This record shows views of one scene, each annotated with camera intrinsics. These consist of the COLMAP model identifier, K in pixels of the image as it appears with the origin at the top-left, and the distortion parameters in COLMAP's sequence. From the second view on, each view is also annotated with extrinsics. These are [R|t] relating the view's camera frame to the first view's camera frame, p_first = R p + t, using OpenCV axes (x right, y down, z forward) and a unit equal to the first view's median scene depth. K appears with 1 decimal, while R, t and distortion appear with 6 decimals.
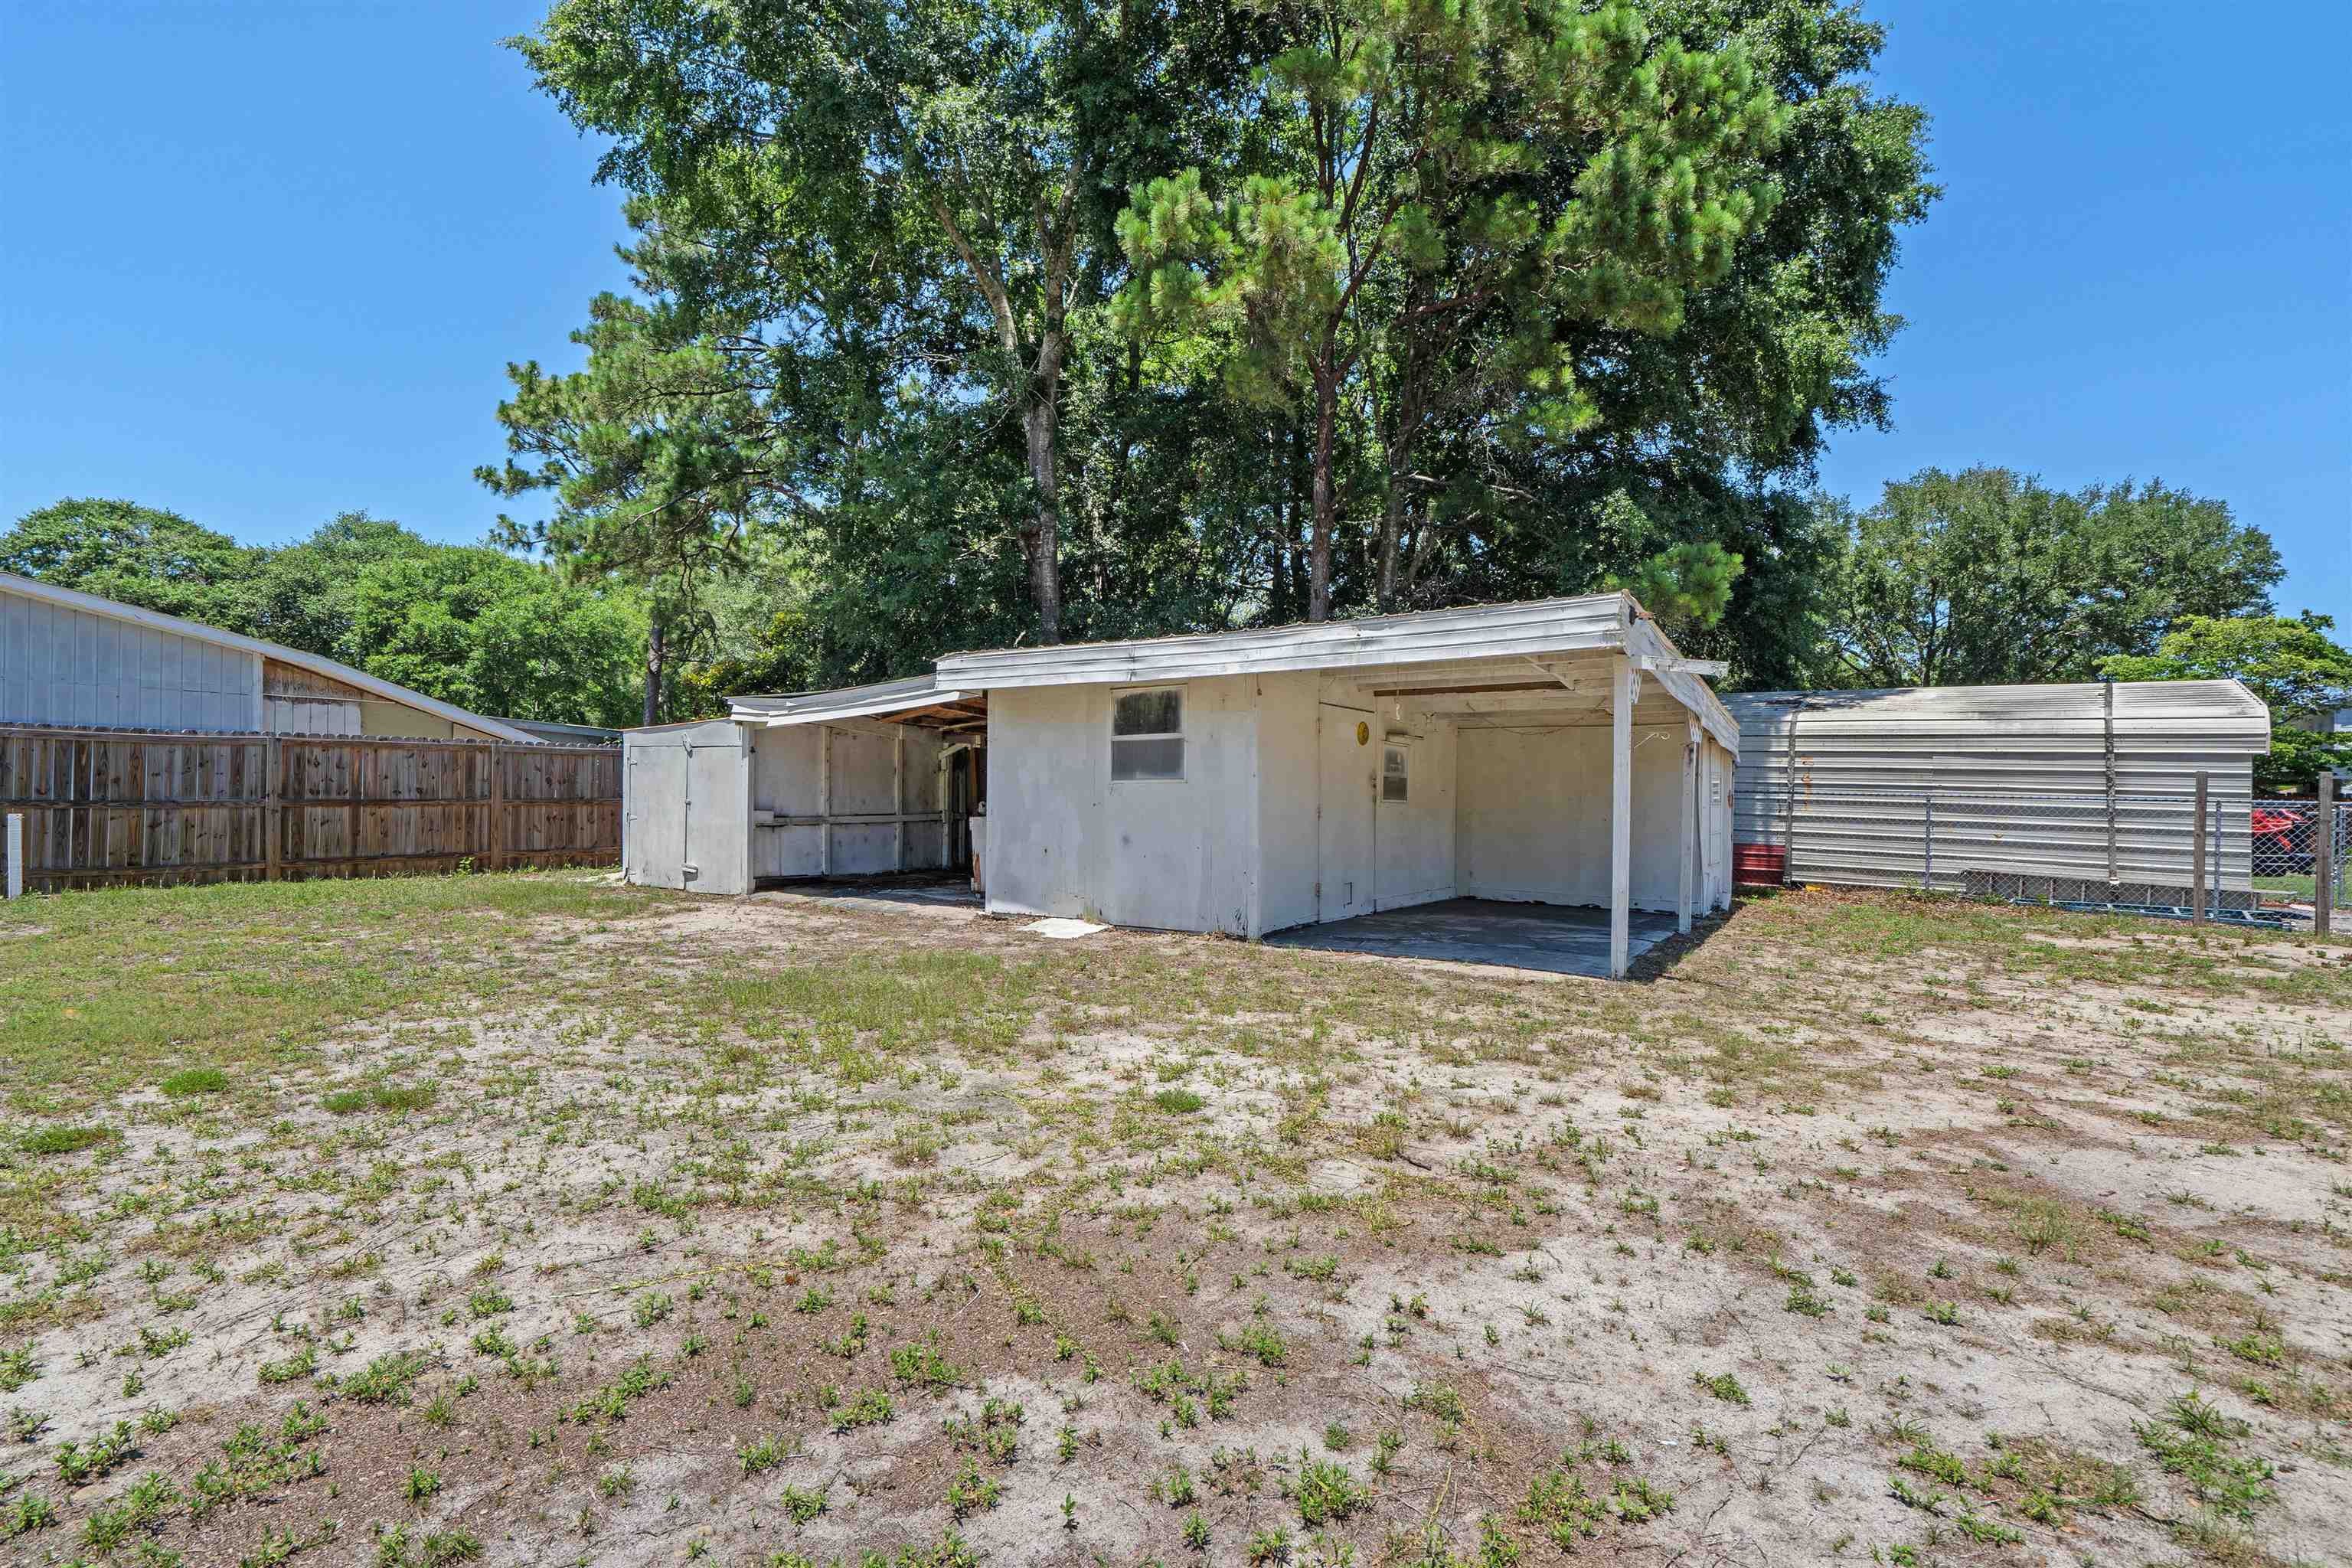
lens RADIAL K [[1030.0, 0, 1184.8], [0, 1030.0, 769.4], [0, 0, 1]] dist [-0.002173, 0.000528]
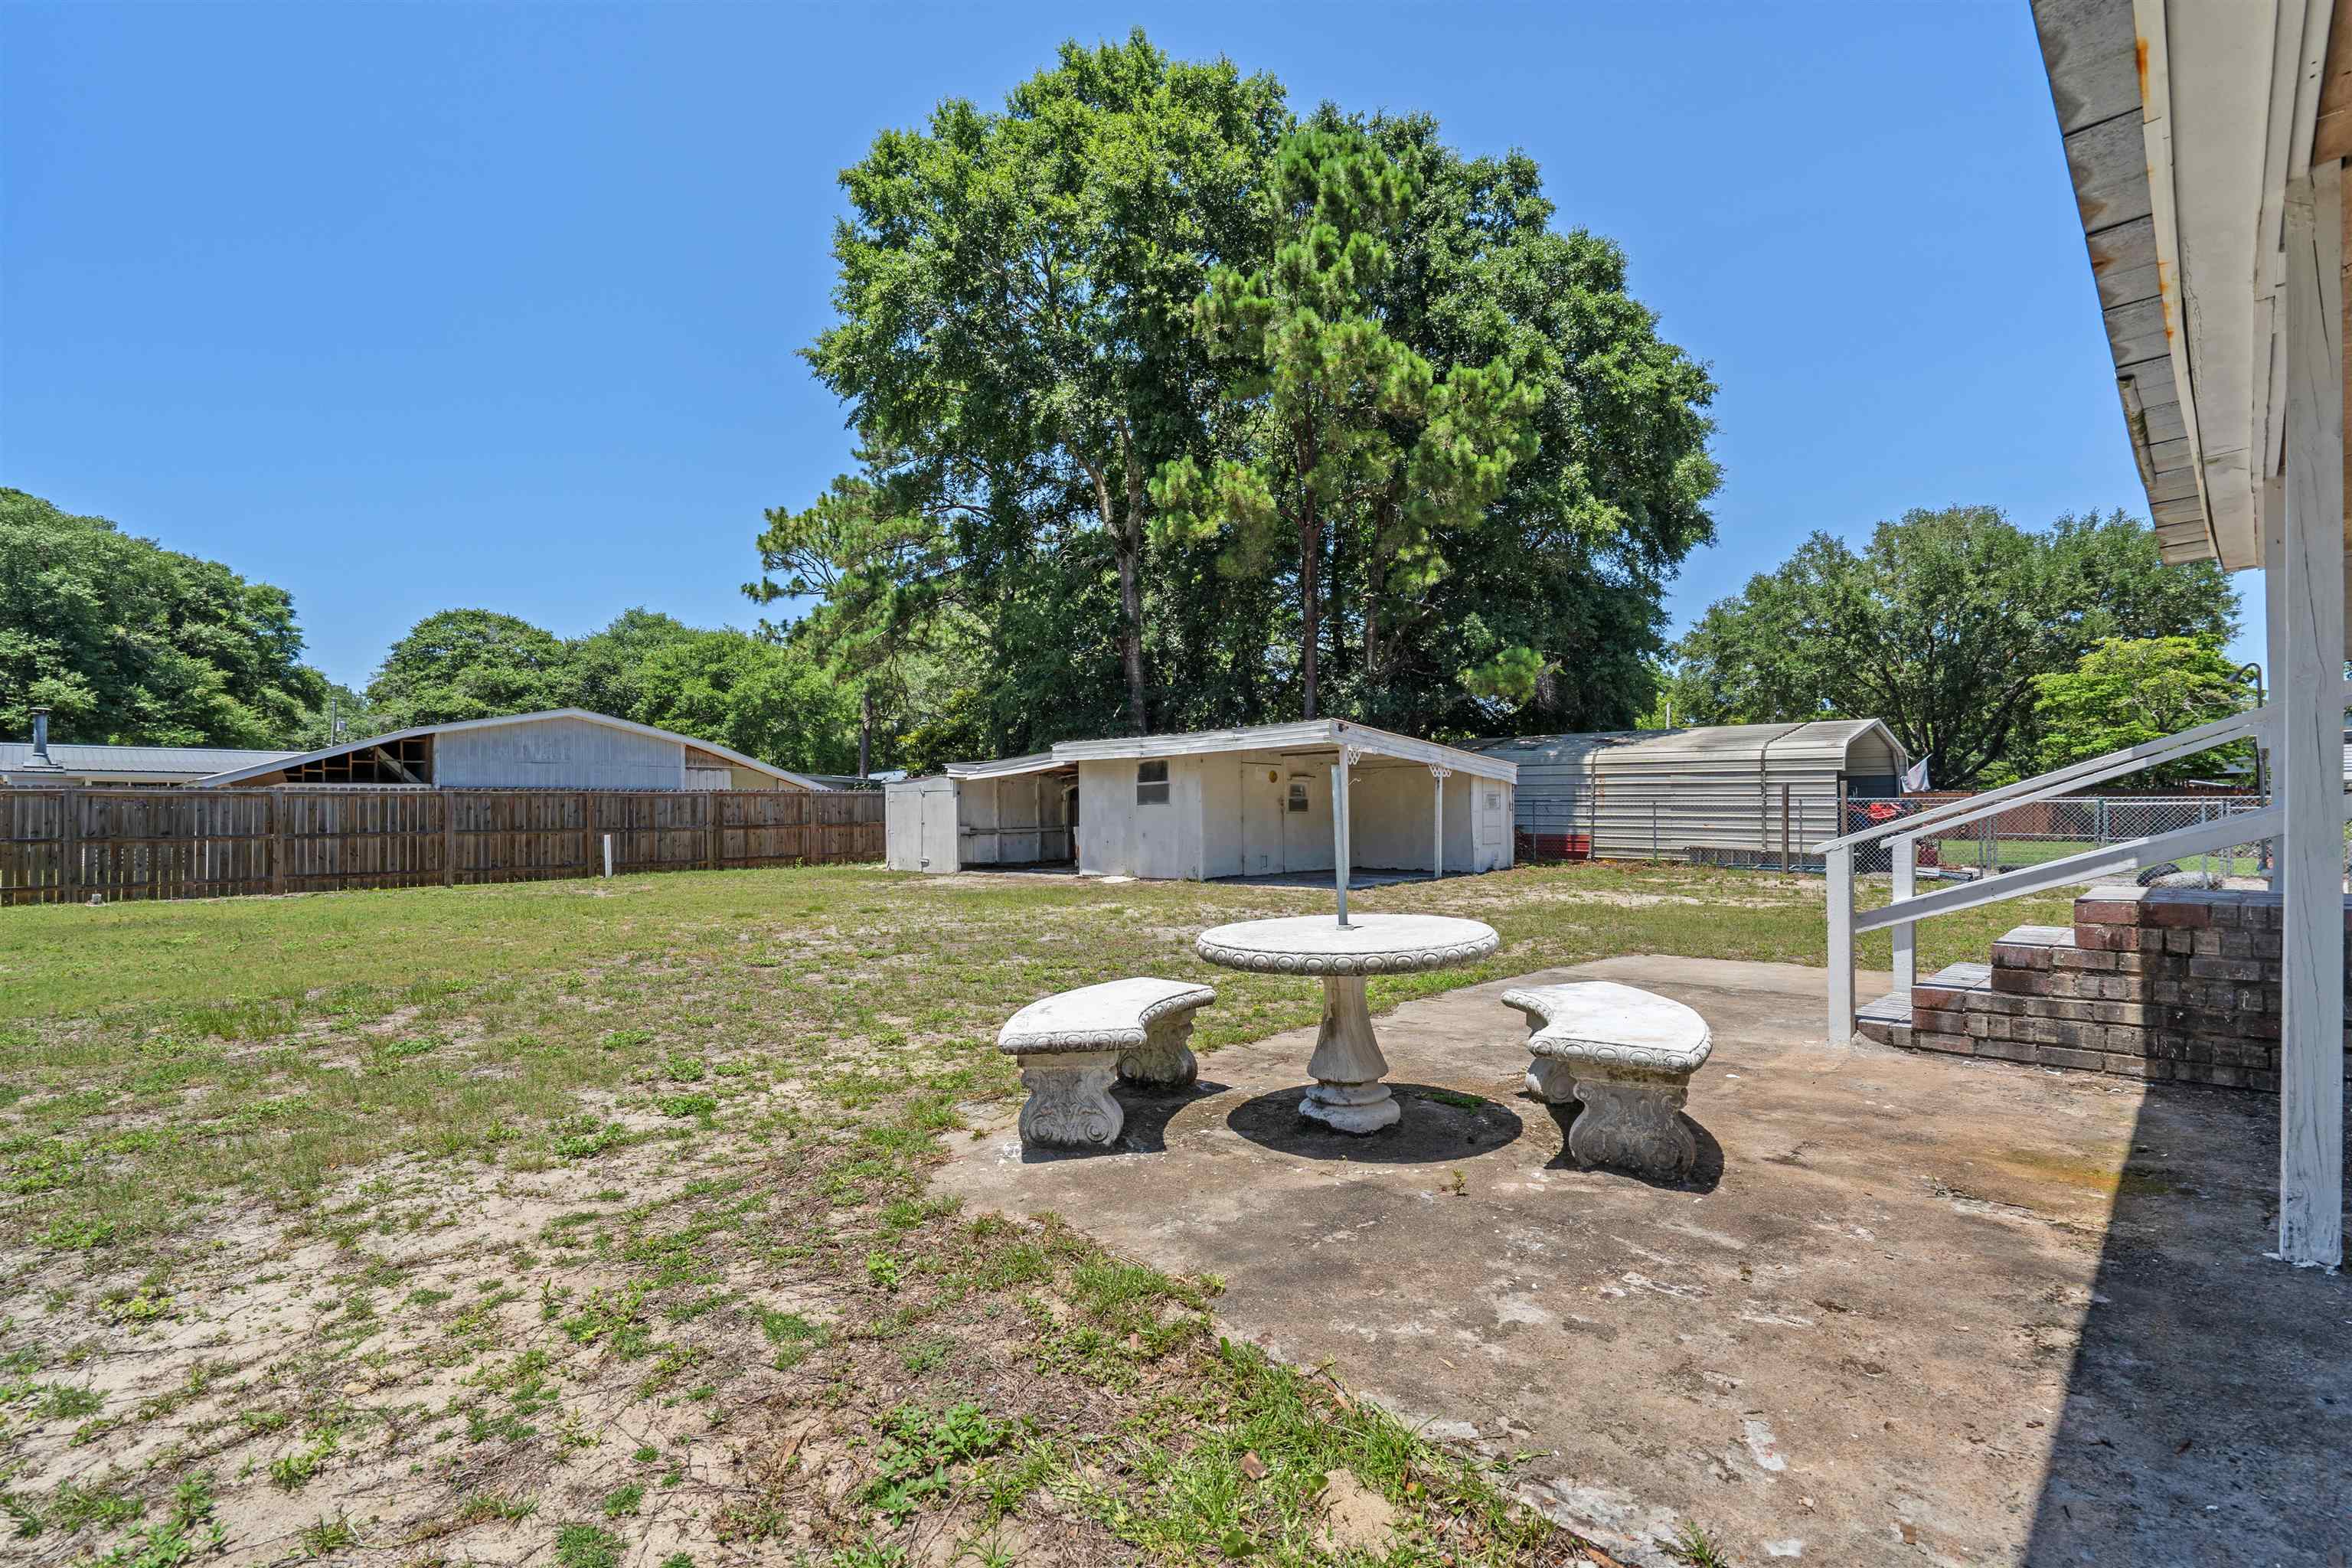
lens RADIAL K [[1086.2, 0, 1165.2], [0, 1086.2, 772.4], [0, 0, 1]] dist [-0.034254, 0.000373]
pose [[0.984885, -0.030562, -0.170494, 0.214001], [0.028094, 0.999463, -0.016869, -0.009773], [0.170917, 0.011824, 0.985214, -0.660340]]
